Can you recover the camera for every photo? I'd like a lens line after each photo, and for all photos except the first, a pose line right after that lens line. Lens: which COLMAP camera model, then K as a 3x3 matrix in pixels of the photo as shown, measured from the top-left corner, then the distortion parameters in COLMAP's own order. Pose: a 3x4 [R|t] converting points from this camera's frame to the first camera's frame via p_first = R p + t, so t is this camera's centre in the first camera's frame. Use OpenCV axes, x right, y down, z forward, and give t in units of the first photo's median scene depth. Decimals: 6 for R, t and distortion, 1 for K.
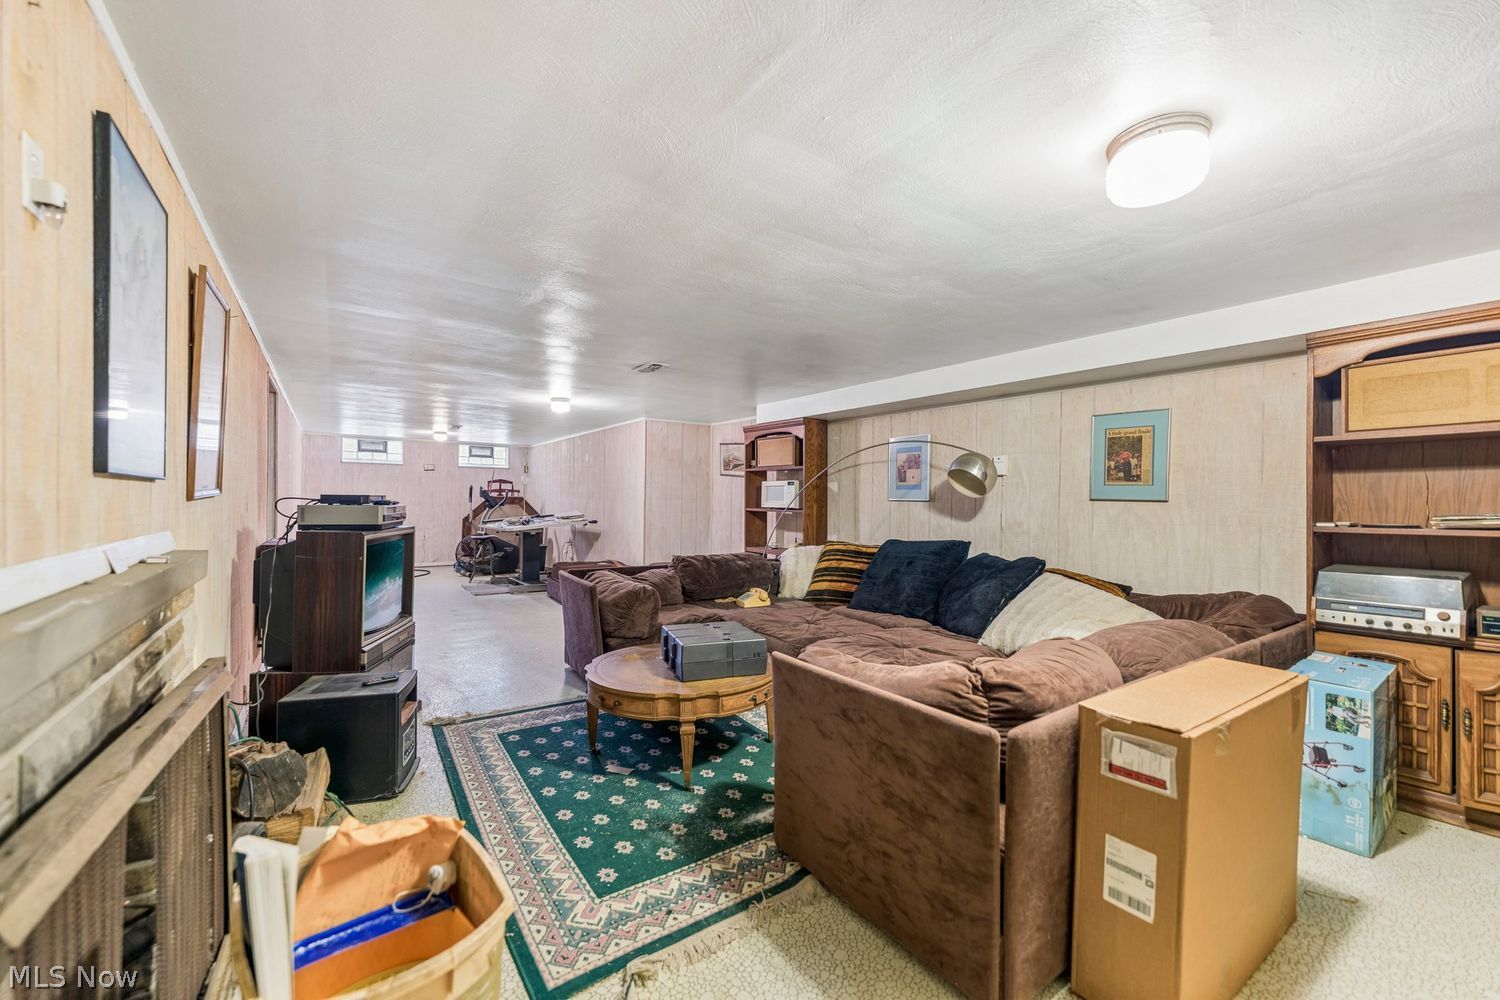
lens RADIAL K [[598.2, 0, 744.9], [0, 598.2, 501.4], [0, 0, 1]] dist [-0.000594, -0.000147]
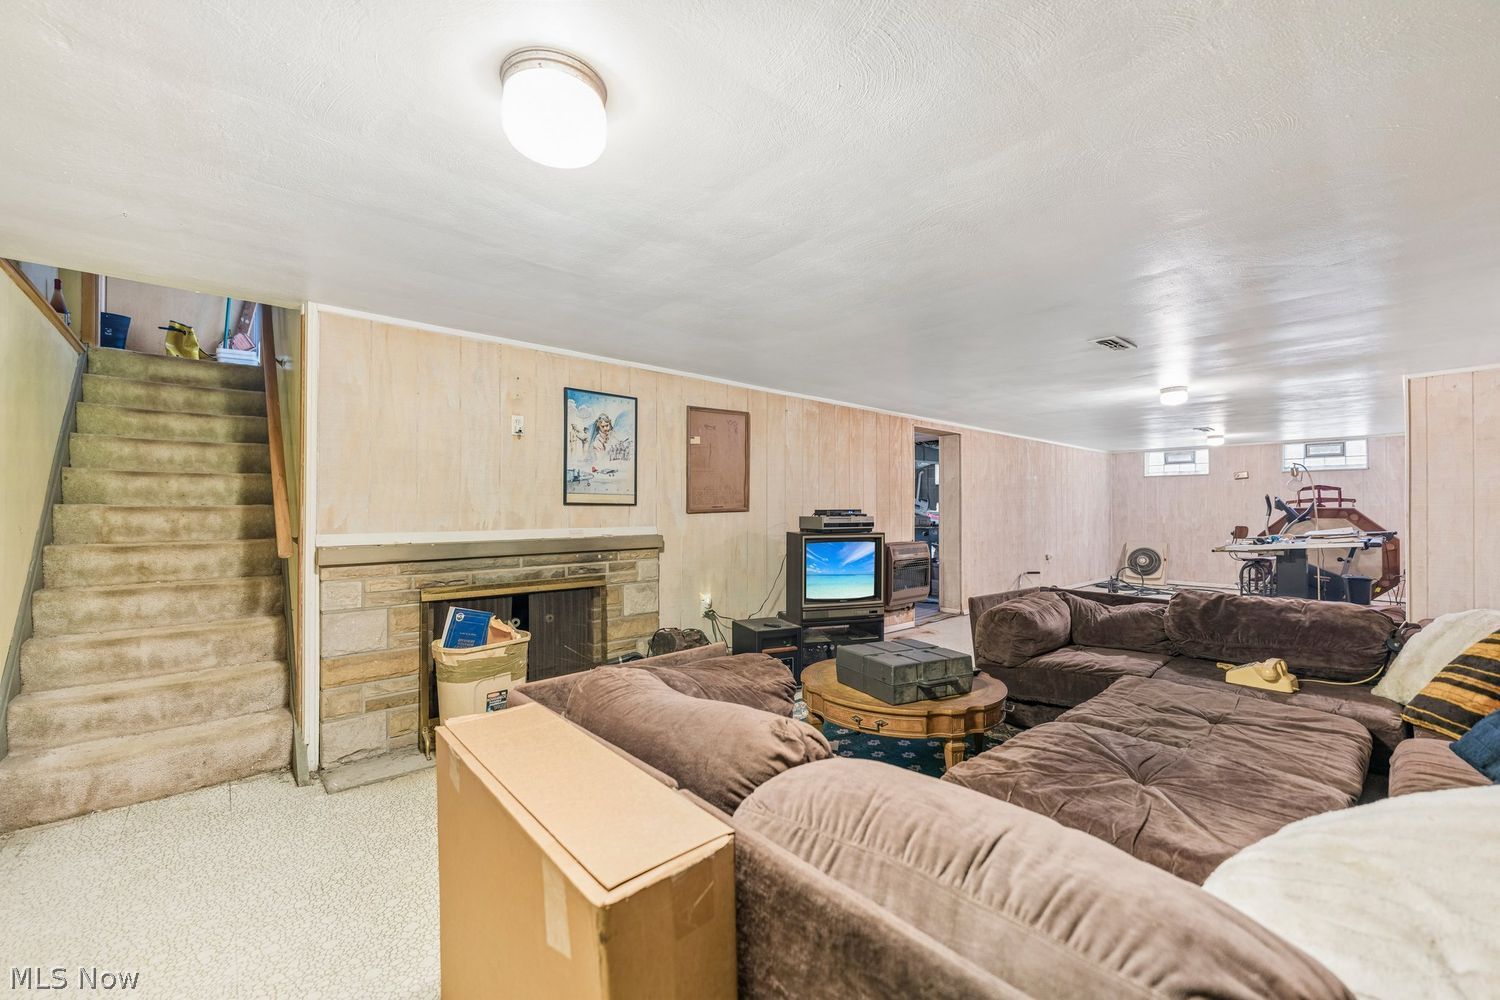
lens RADIAL K [[598.2, 0, 745.9], [0, 598.2, 506.9], [0, 0, 1]] dist [-0.000594, -0.000147]
pose [[0.120244, -0.015187, -0.992628, 0.261429], [0.000439, 0.999884, -0.015244, 0.001576], [0.992744, 0.001397, 0.120237, 0.196882]]
